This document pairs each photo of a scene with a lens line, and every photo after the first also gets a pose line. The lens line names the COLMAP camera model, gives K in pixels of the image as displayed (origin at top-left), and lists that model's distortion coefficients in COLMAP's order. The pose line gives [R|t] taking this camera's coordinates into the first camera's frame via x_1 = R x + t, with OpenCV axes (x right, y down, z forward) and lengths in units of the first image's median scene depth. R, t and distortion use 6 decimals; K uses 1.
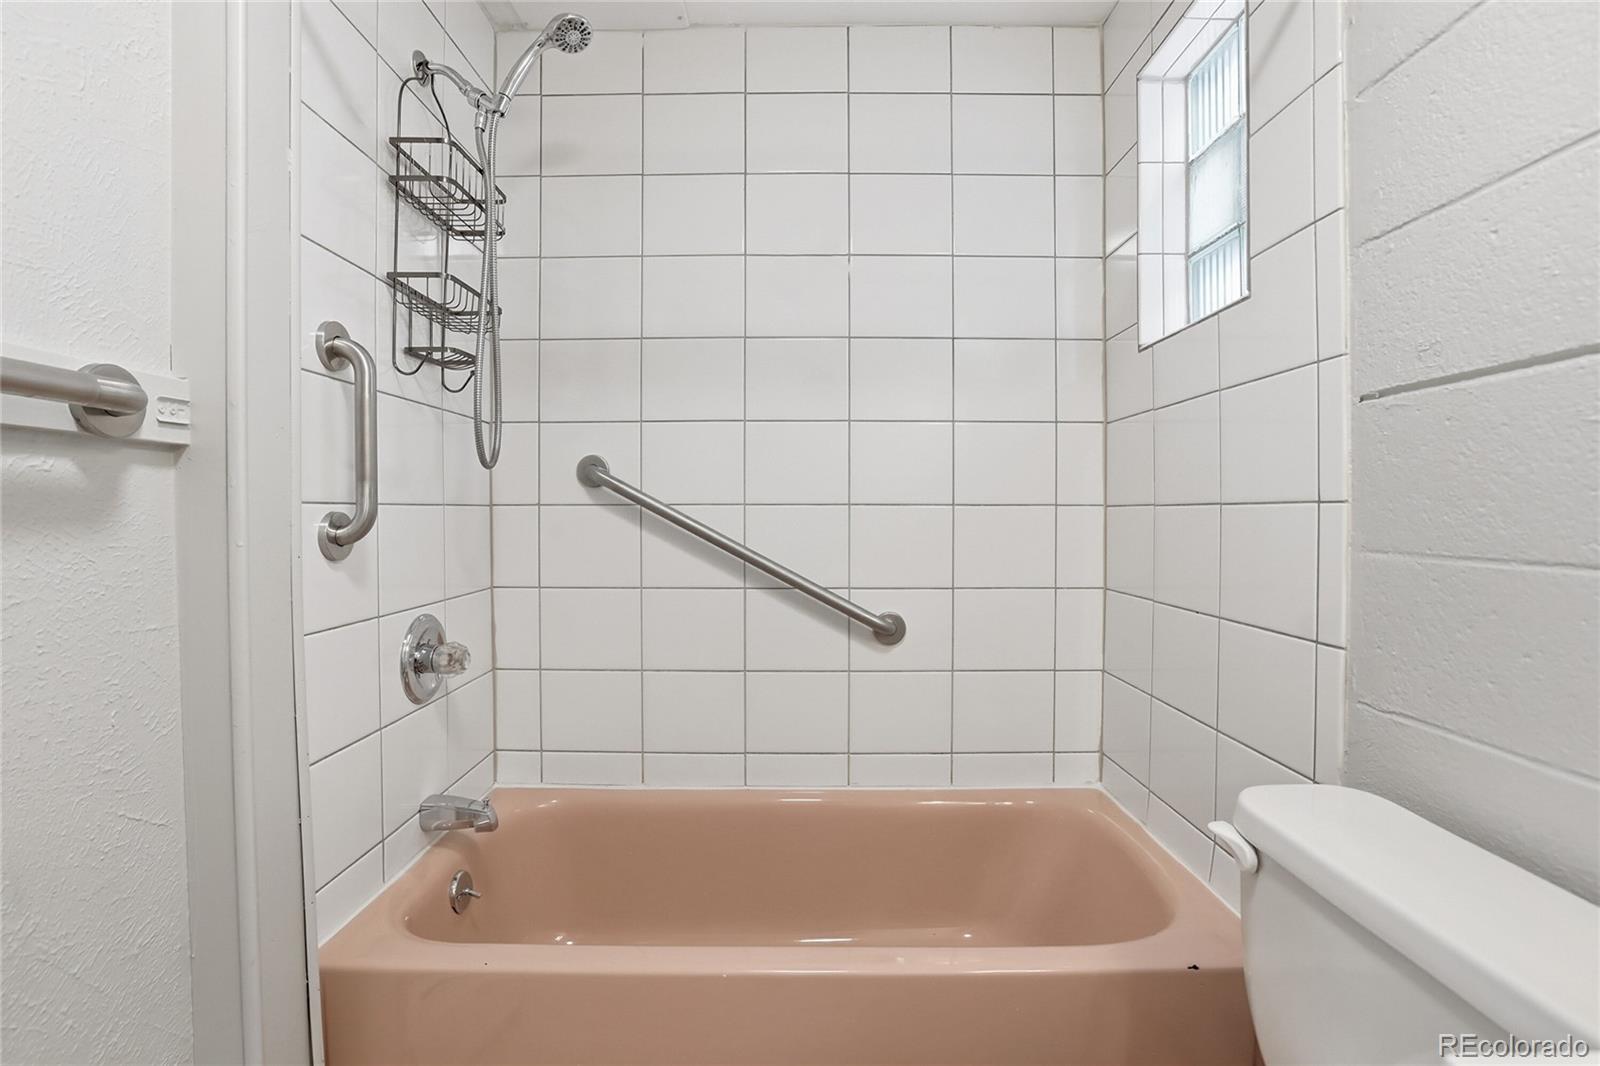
lens RADIAL K [[742.4, 0, 800.0], [0, 742.4, 517.9], [0, 0, 1]] dist [-0.060833, 0.025503]
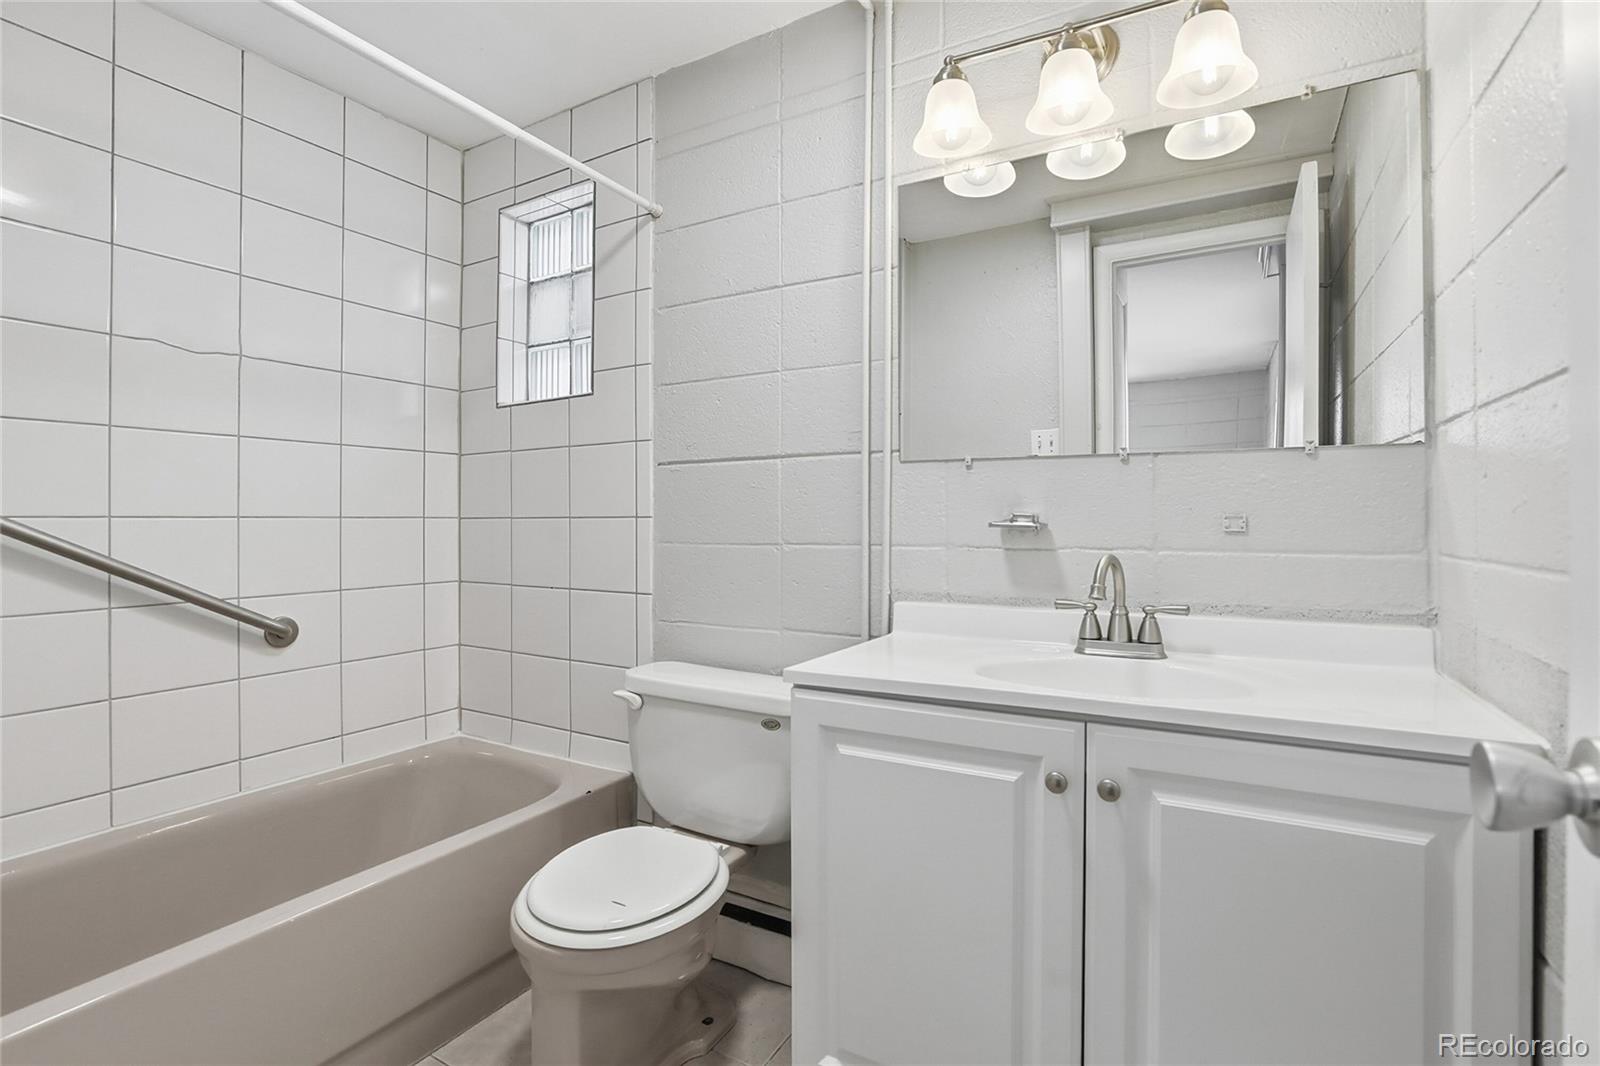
lens RADIAL K [[742.4, 0, 800.0], [0, 742.4, 517.9], [0, 0, 1]] dist [-0.060833, 0.025503]
pose [[0.499600, 0.000710, 0.866256, -0.427006], [0.010576, 0.999920, -0.006919, -0.001571], [-0.866192, 0.012618, 0.499553, -0.182849]]
